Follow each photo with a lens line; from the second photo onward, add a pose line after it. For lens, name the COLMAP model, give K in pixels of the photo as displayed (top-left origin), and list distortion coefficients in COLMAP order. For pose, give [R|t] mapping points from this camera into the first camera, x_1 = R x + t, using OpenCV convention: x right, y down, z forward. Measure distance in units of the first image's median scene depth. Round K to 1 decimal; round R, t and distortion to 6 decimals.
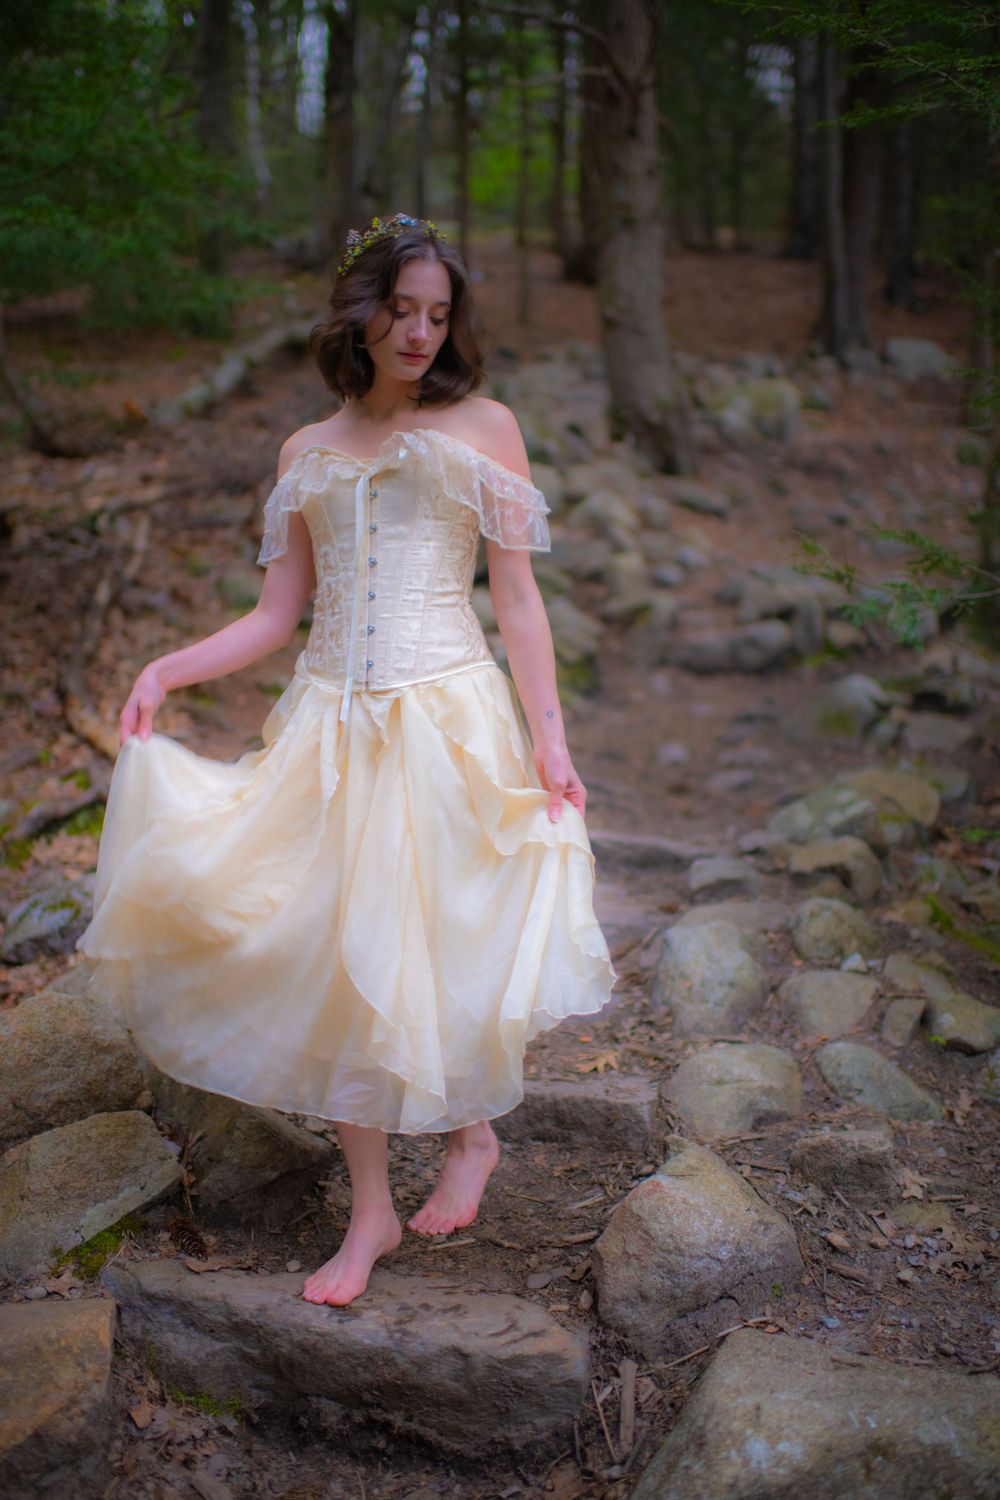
lens RADIAL K [[1430.7, 0, 498.9], [0, 1430.7, 751.1], [0, 0, 1]] dist [-0.050269, 0.000000]
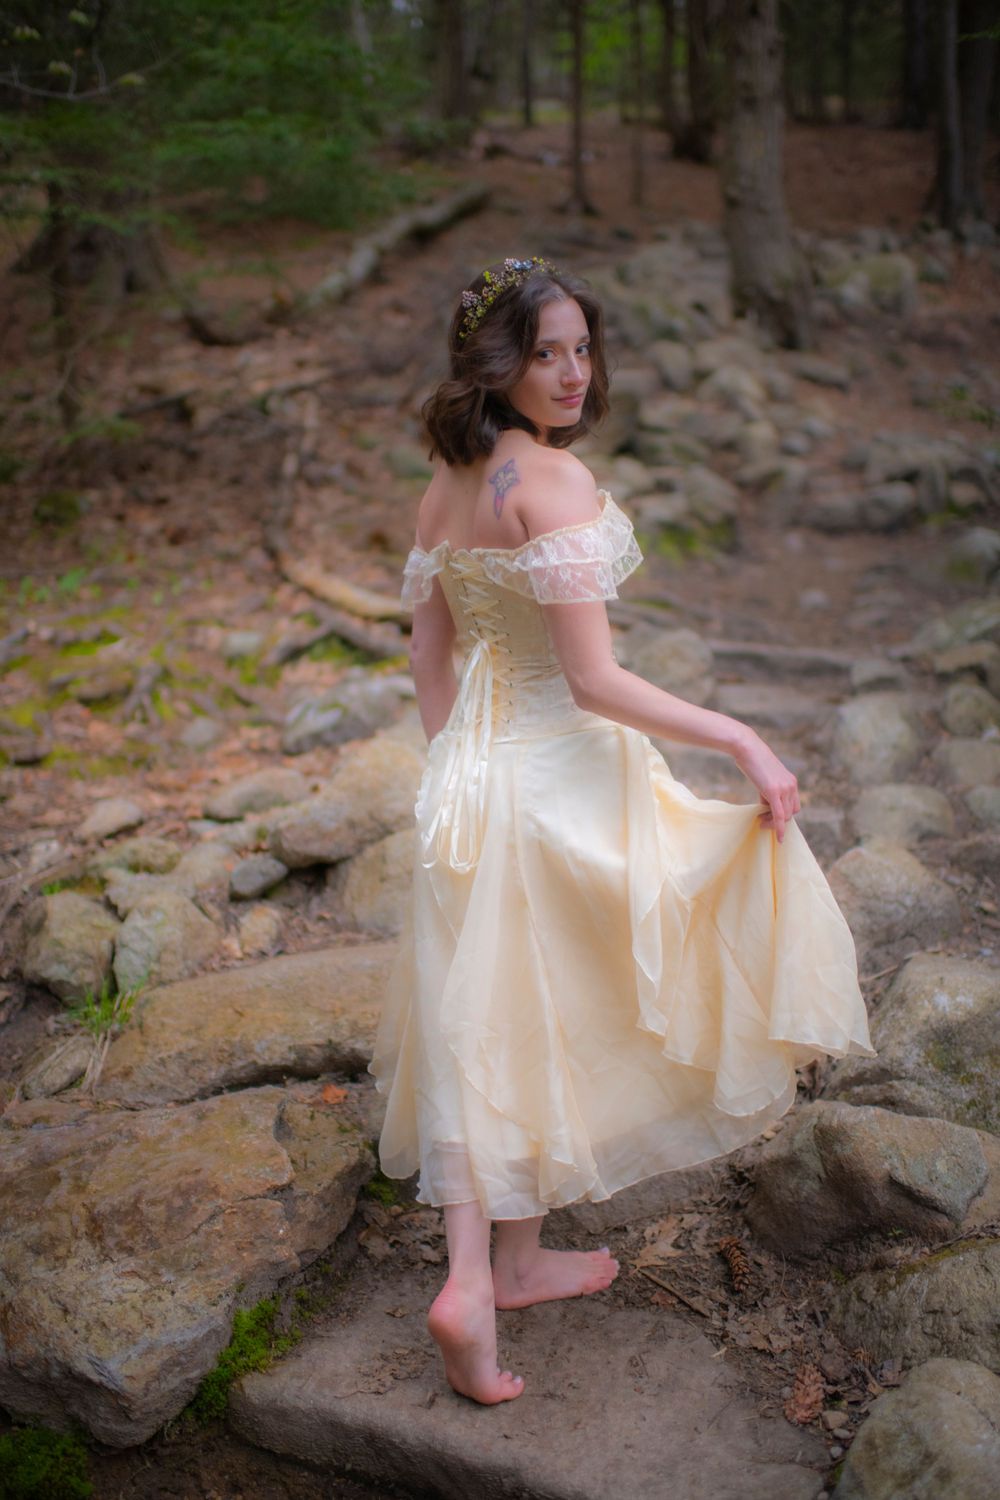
lens RADIAL K [[1430.7, 0, 497.5], [0, 1430.7, 747.6], [0, 0, 1]] dist [-0.050269, 0.000000]
pose [[0.997624, -0.005402, -0.068678, -0.035128], [0.010527, 0.997166, 0.074489, 0.023246], [0.068081, -0.075035, 0.994854, -0.096751]]
